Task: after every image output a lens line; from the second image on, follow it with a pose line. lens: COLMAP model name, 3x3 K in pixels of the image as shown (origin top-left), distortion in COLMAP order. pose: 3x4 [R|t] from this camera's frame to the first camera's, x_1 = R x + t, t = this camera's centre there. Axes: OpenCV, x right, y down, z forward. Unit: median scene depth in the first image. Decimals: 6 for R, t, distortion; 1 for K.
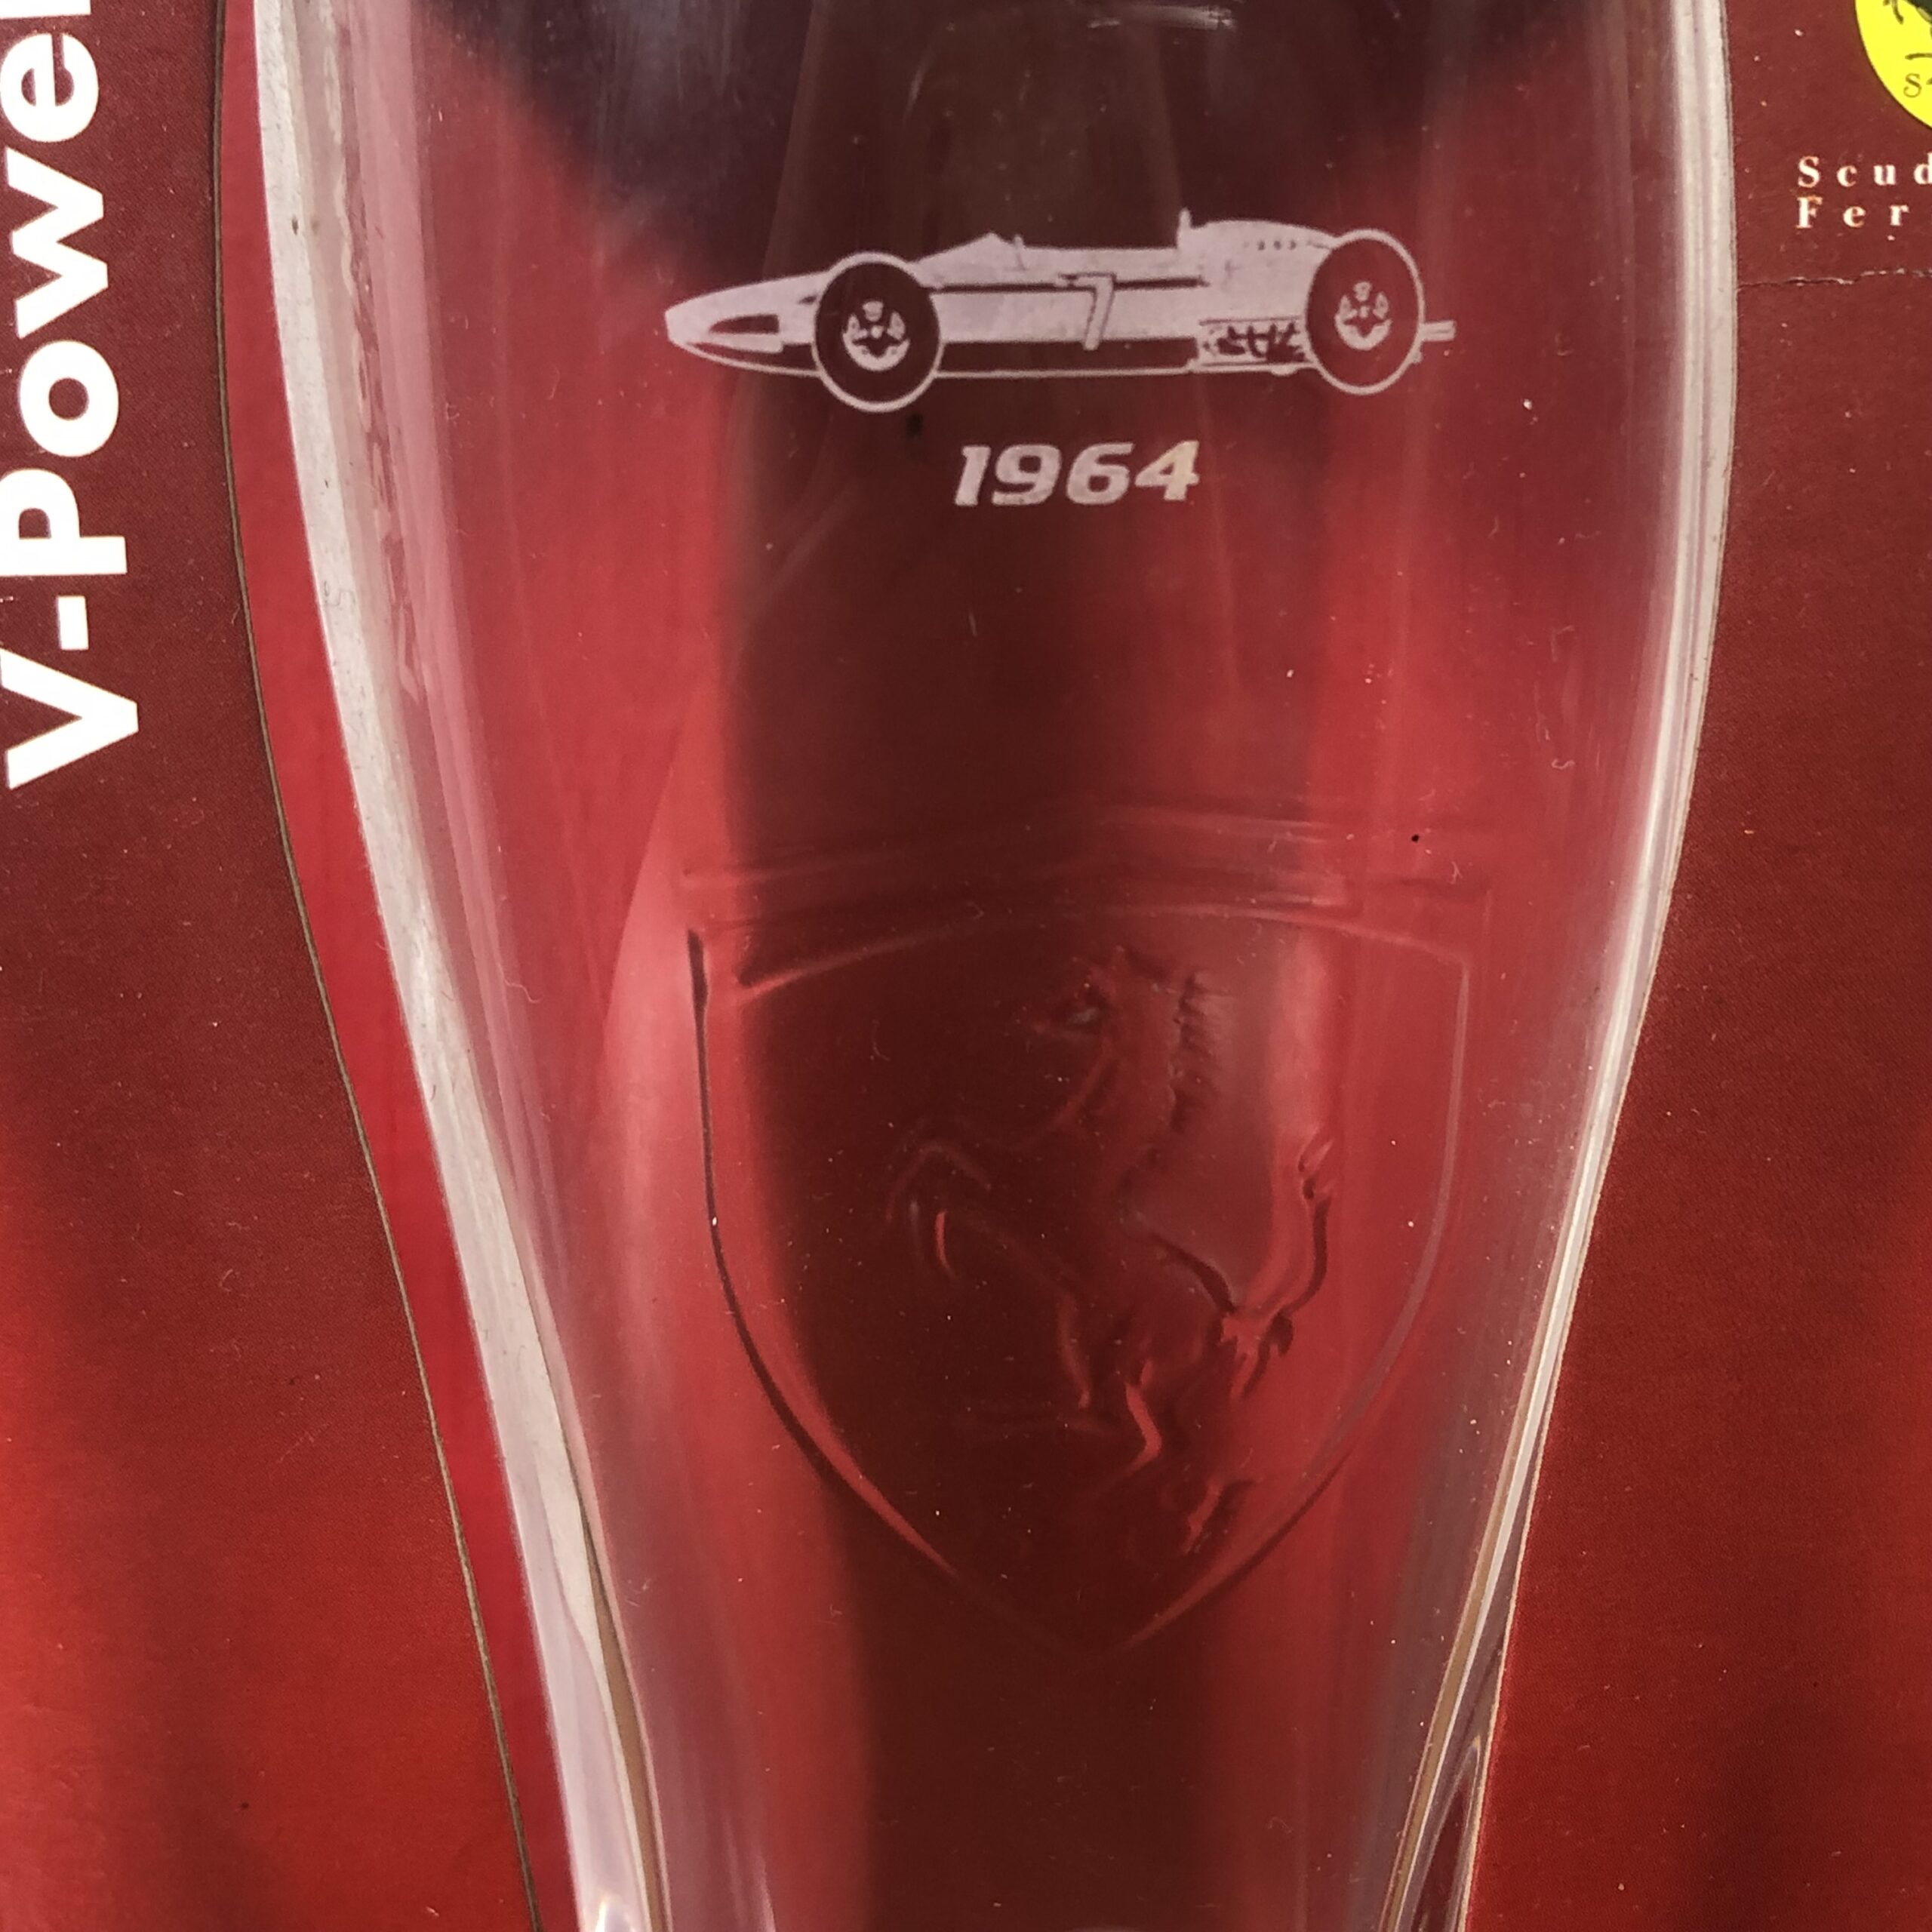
lens RADIAL K [[3094.2, 0, 966.0], [0, 3094.2, 966.0], [0, 0, 1]] dist [0.124855, -0.489844]
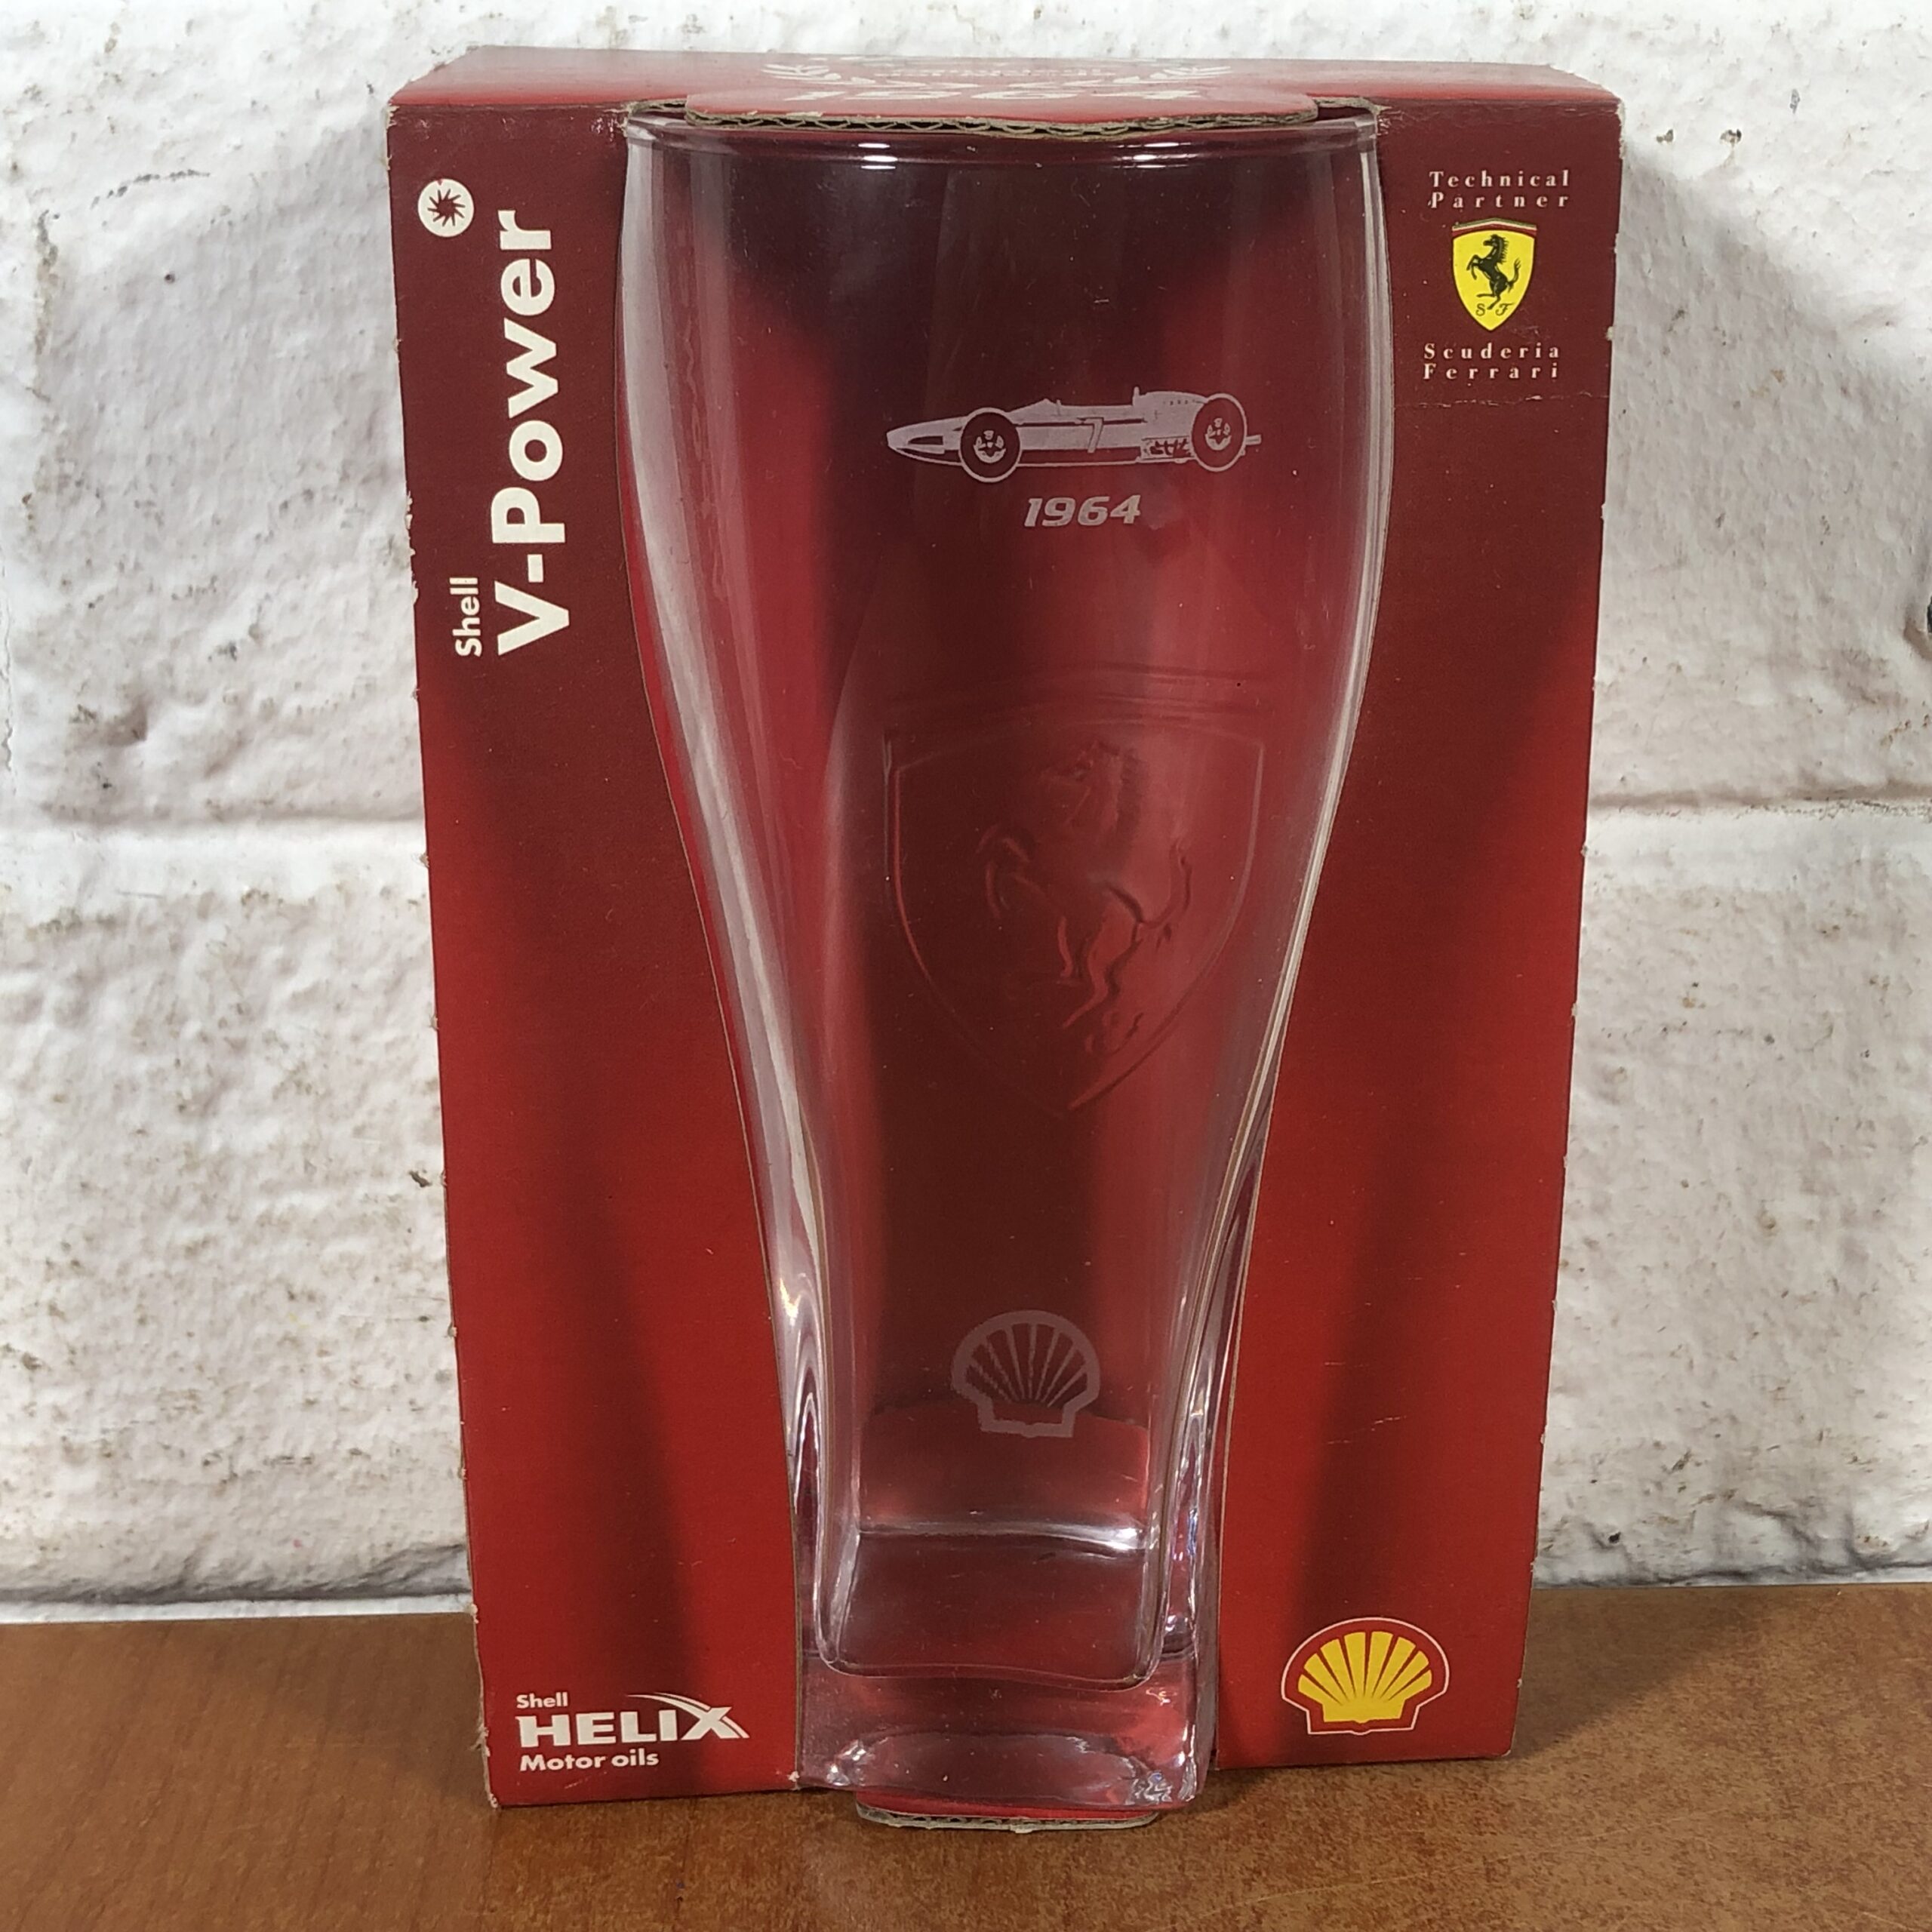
lens RADIAL K [[3046.1, 0, 993.3], [0, 3046.1, 940.1], [0, 0, 1]] dist [0.125489, -0.487470]
pose [[0.993732, -0.012025, 0.111136, -0.253002], [0.004012, 0.997393, 0.072048, -0.019824], [-0.111712, -0.071150, 0.991190, -1.032175]]
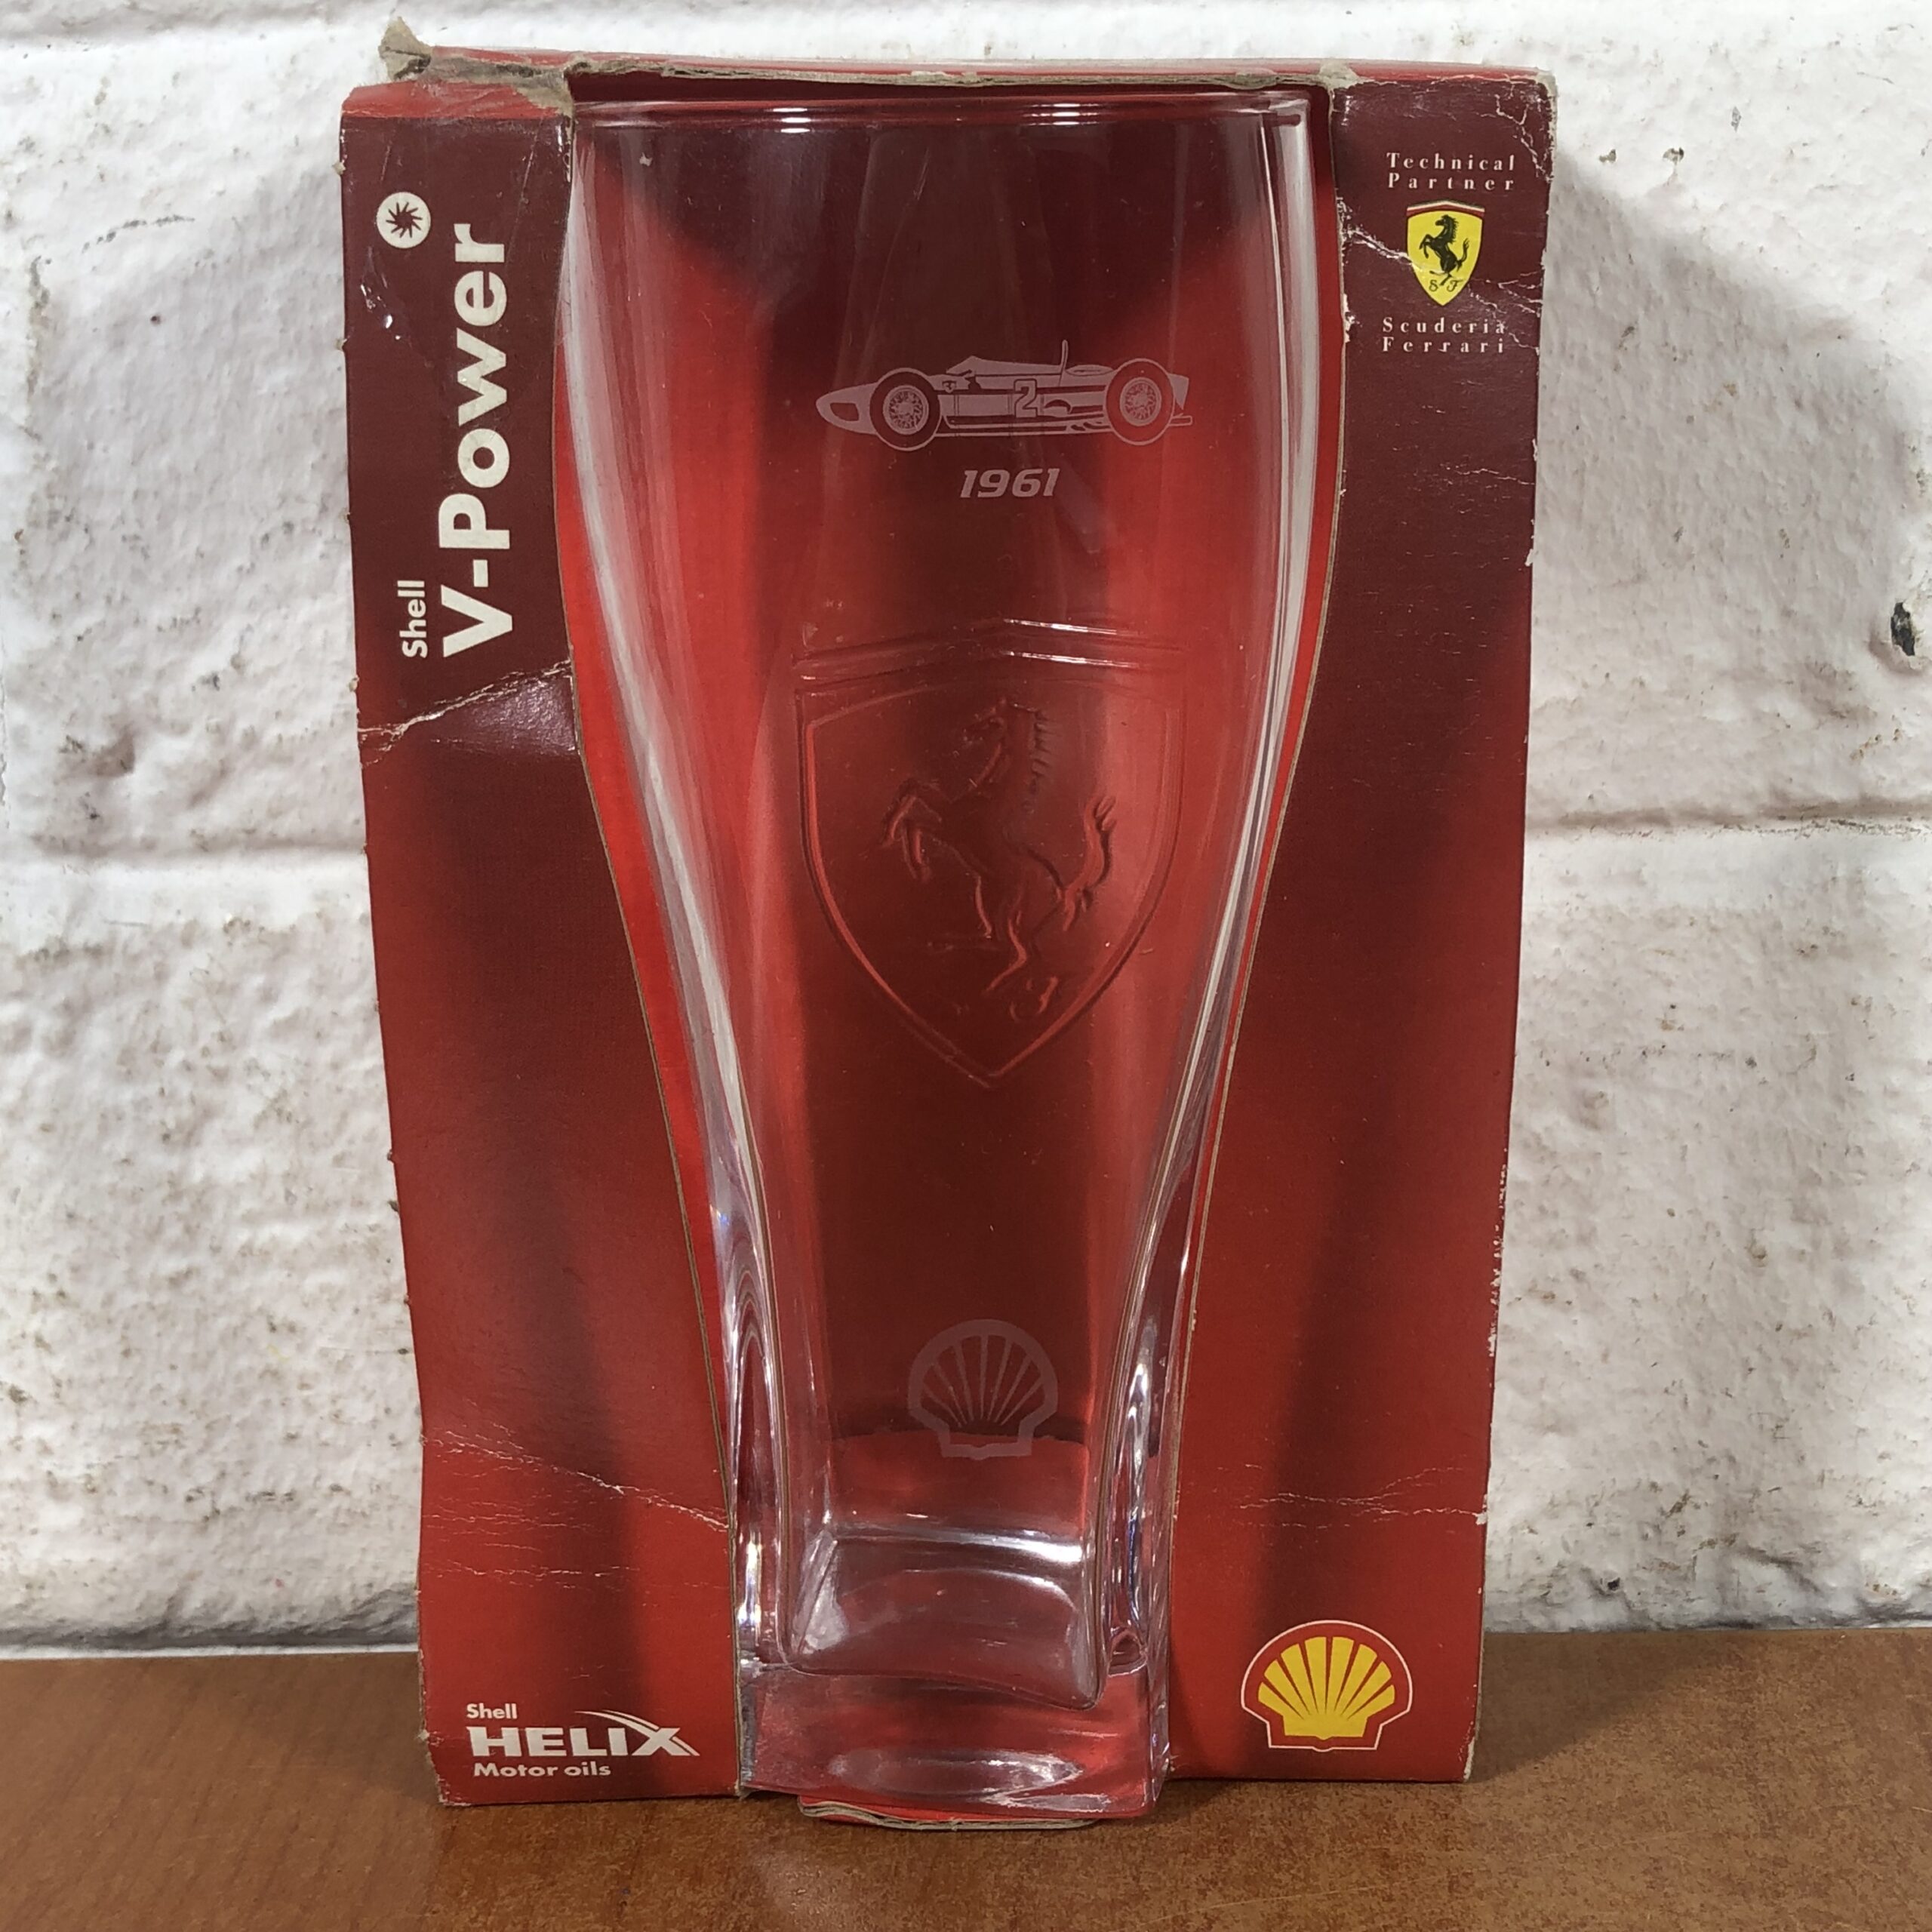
lens RADIAL K [[3049.4, 0, 977.8], [0, 3049.4, 922.2], [0, 0, 1]] dist [0.122355, -0.481938]
pose [[0.998052, -0.012123, 0.061201, -0.116777], [0.012958, 0.999828, -0.013269, 0.159668], [-0.061029, 0.014036, 0.998037, -1.065851]]
